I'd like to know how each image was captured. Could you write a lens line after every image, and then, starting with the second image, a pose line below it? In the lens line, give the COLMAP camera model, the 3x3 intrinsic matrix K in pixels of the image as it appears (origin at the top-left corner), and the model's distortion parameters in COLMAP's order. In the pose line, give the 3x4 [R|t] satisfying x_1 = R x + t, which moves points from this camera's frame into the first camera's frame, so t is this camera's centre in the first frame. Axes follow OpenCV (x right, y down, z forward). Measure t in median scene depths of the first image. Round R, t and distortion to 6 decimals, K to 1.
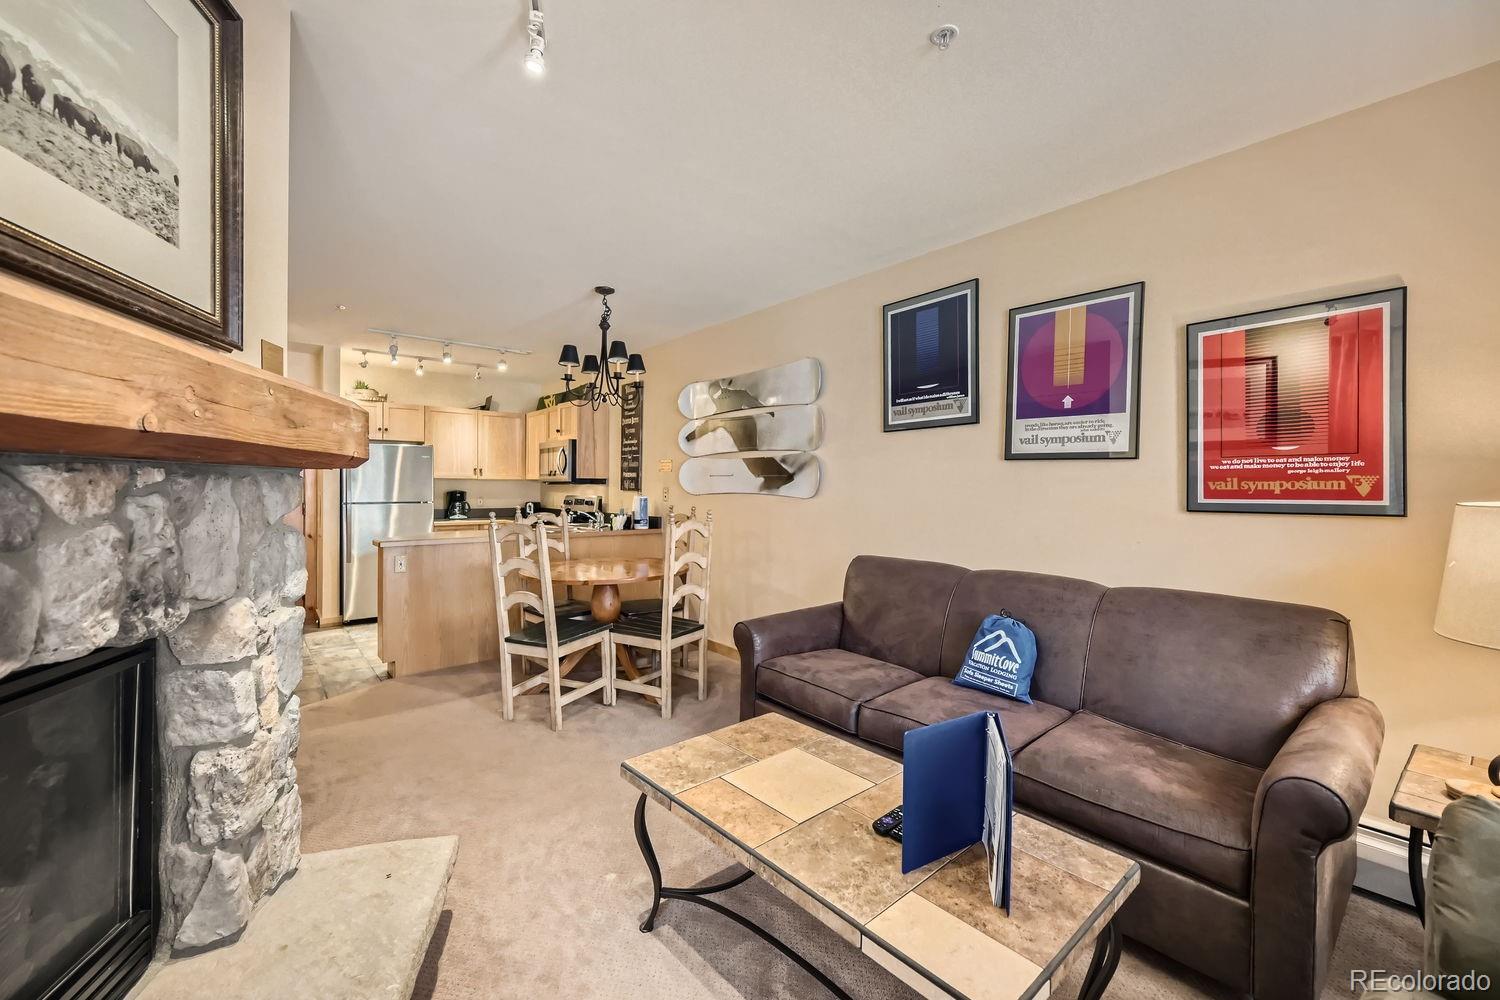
lens RADIAL K [[599.2, 0, 750.0], [0, 599.2, 500.0], [0, 0, 1]] dist [-0.004681, 0.000015]
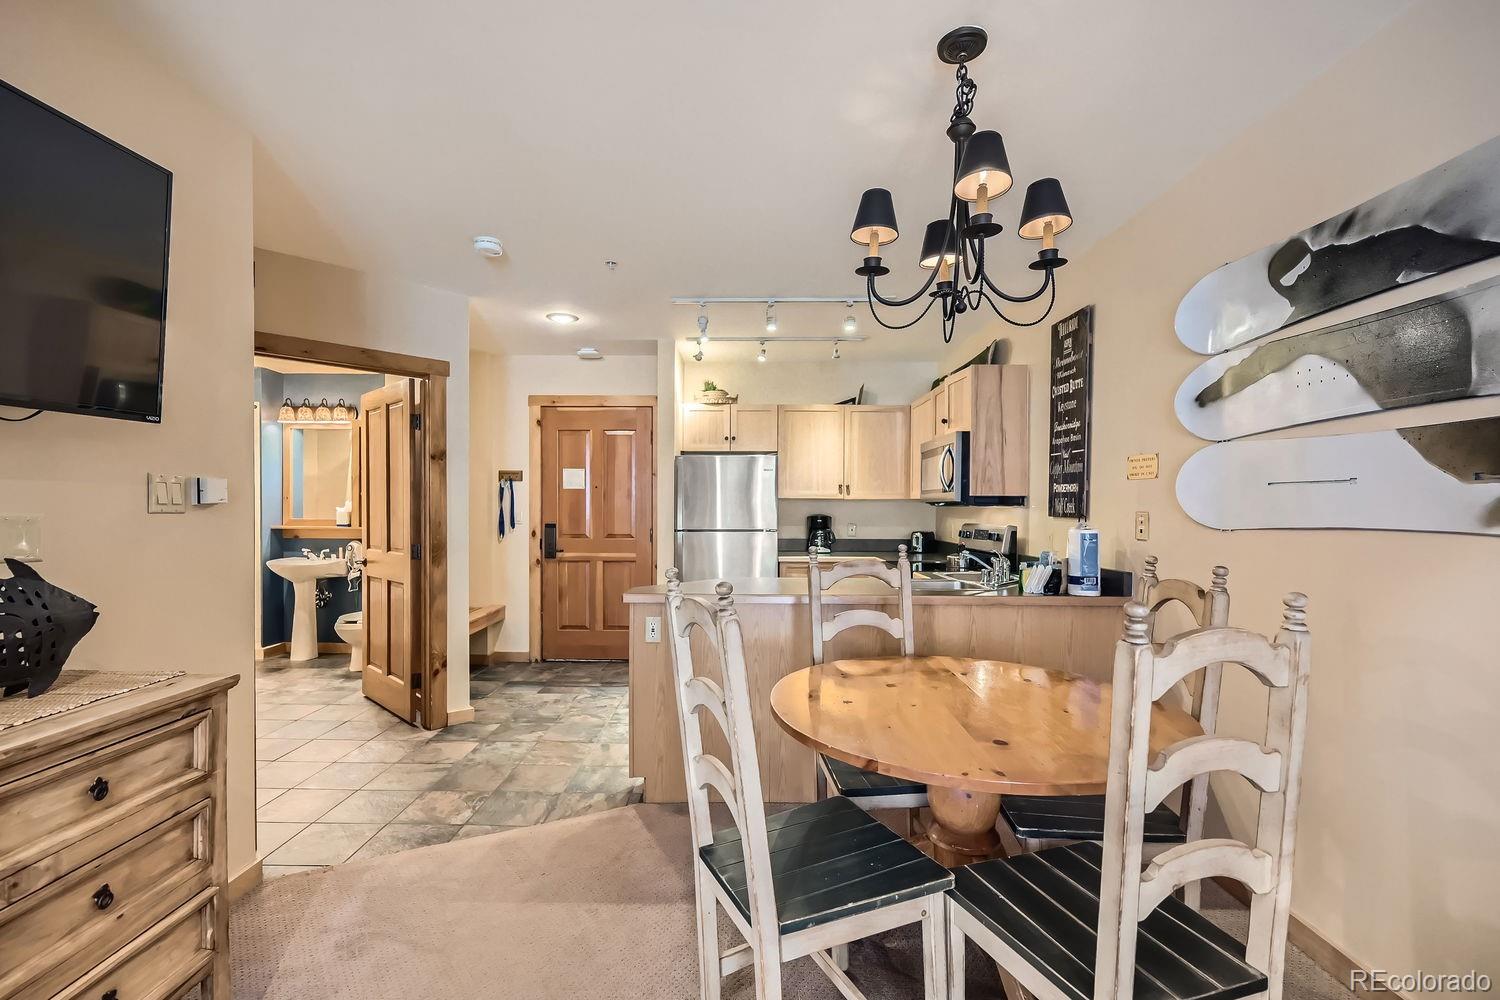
lens RADIAL K [[636.7, 0, 732.4], [0, 636.7, 511.1], [0, 0, 1]] dist [0.001100, 0.000105]
pose [[0.744058, 0.002217, -0.668112, -0.045513], [-0.014553, 0.999811, -0.012889, -0.010622], [0.667957, 0.019314, 0.743949, 0.413091]]
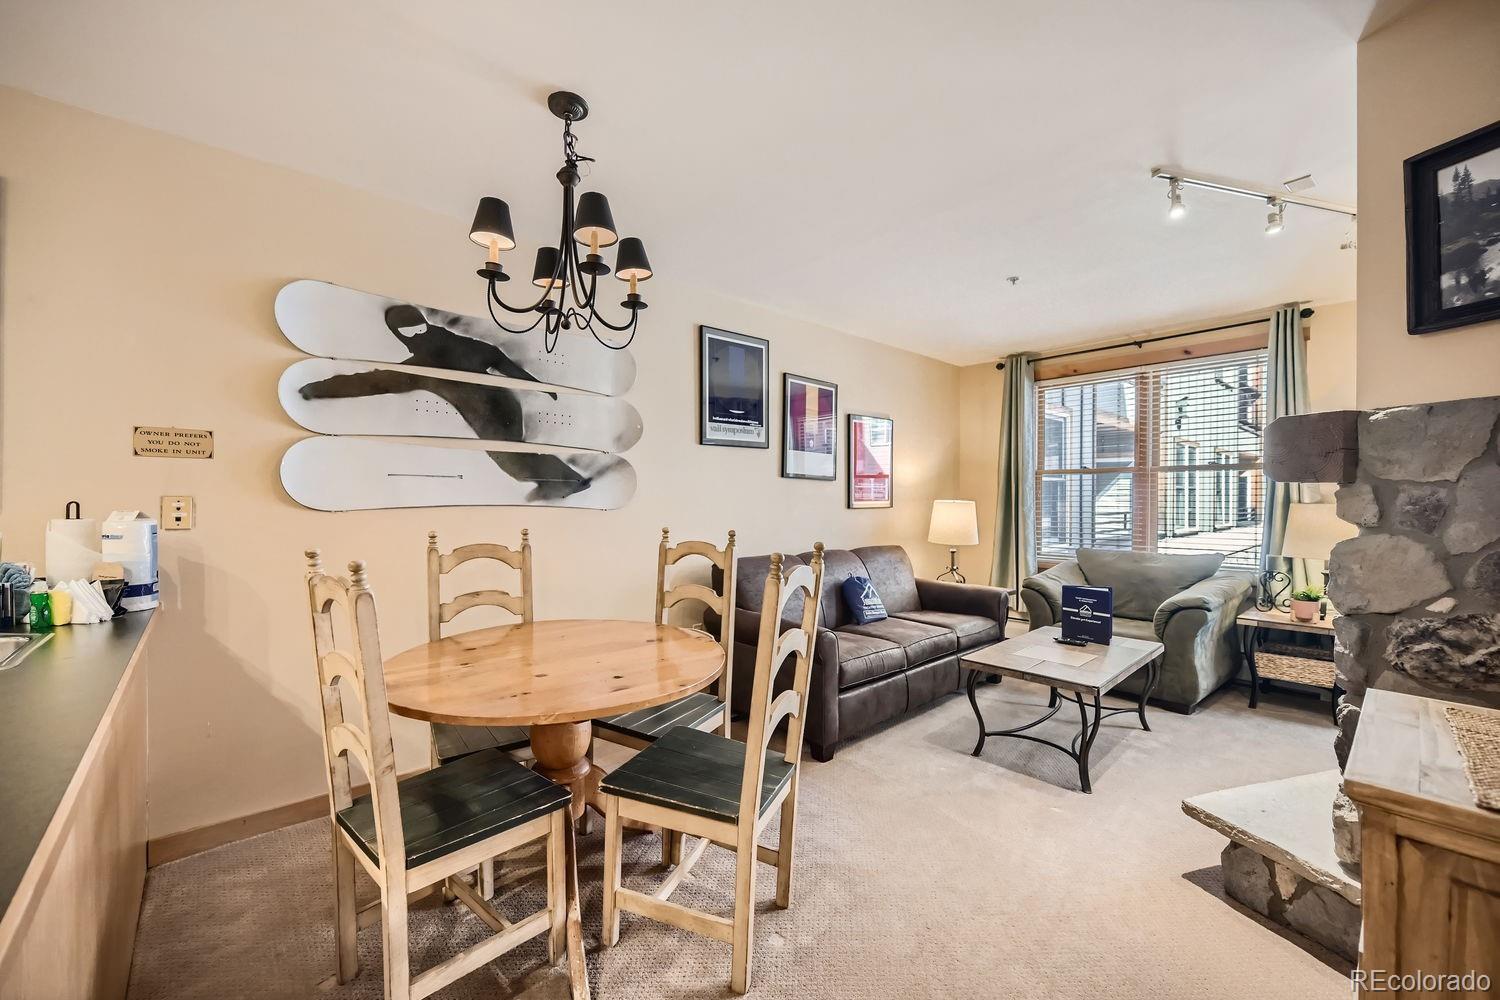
lens RADIAL K [[599.2, 0, 750.0], [0, 599.2, 500.0], [0, 0, 1]] dist [-0.004681, 0.000015]
pose [[-0.030545, -0.008861, 0.999494, -0.570813], [0.018311, 0.999788, 0.009423, -0.015585], [-0.999366, 0.018590, -0.030377, 0.643080]]
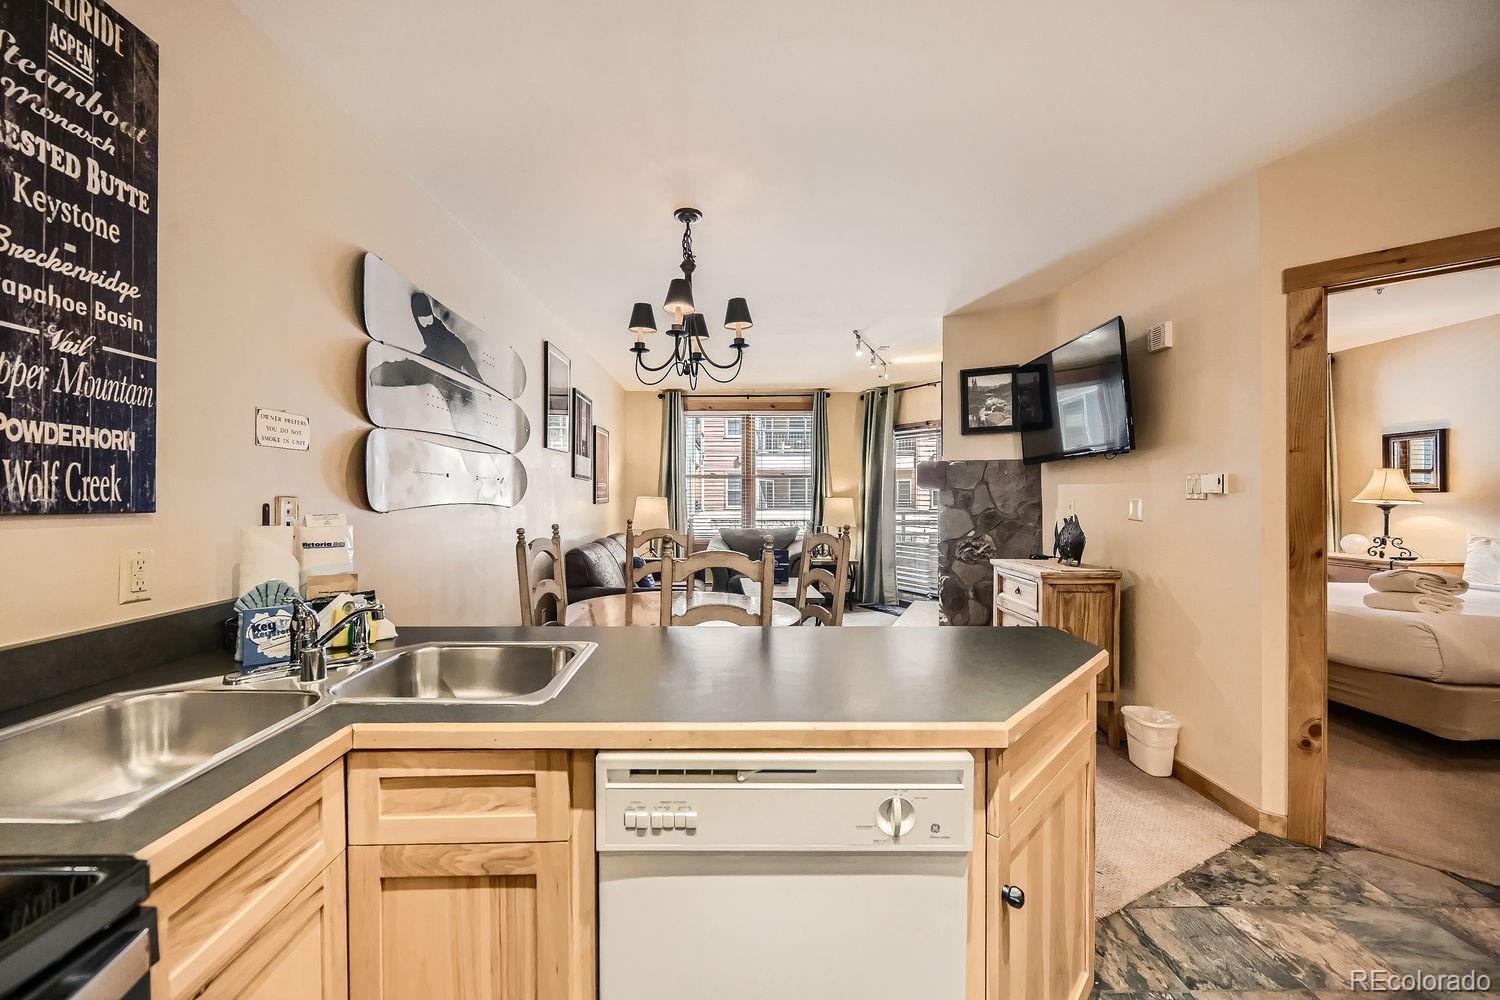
lens RADIAL K [[579.3, 0, 750.2], [0, 579.3, 491.6], [0, 0, 1]] dist [-0.001280, 0.000000]
pose [[-0.778364, -0.003490, 0.627804, -0.551742], [0.007649, 0.999858, 0.015042, -0.027005], [-0.627767, 0.016511, -0.778226, 1.114139]]
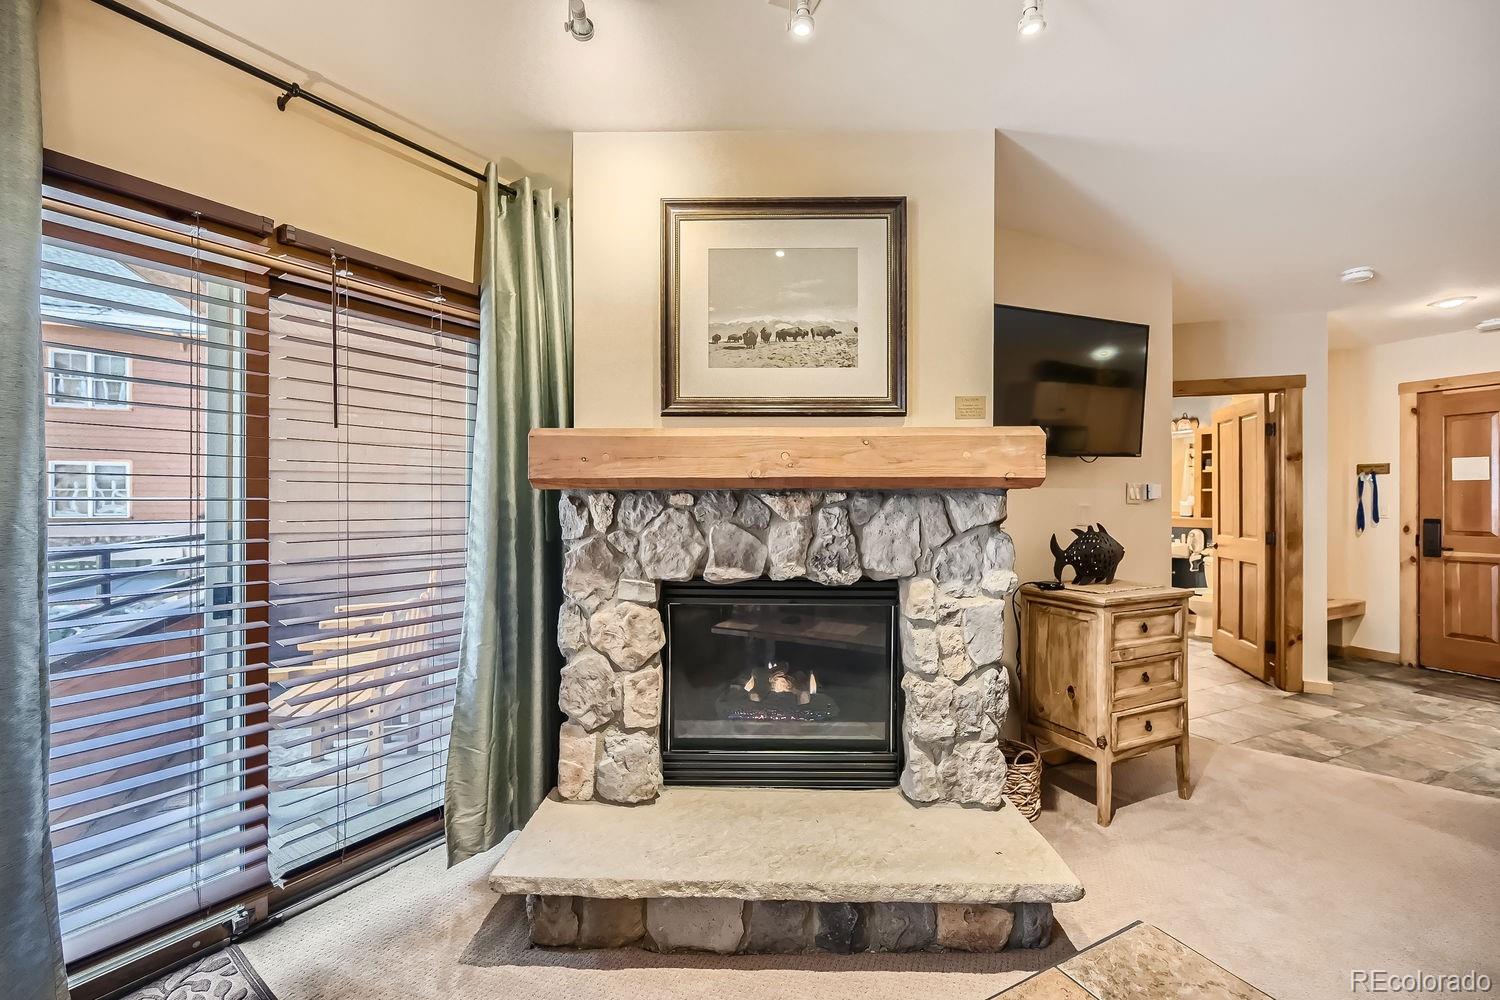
lens RADIAL K [[599.2, 0, 750.0], [0, 599.2, 500.0], [0, 0, 1]] dist [-0.004681, 0.000015]
pose [[-0.284413, -0.003937, -0.958694, 0.180643], [-0.023230, 0.999726, 0.002786, -0.006321], [0.958420, 0.023063, -0.284426, 0.264924]]
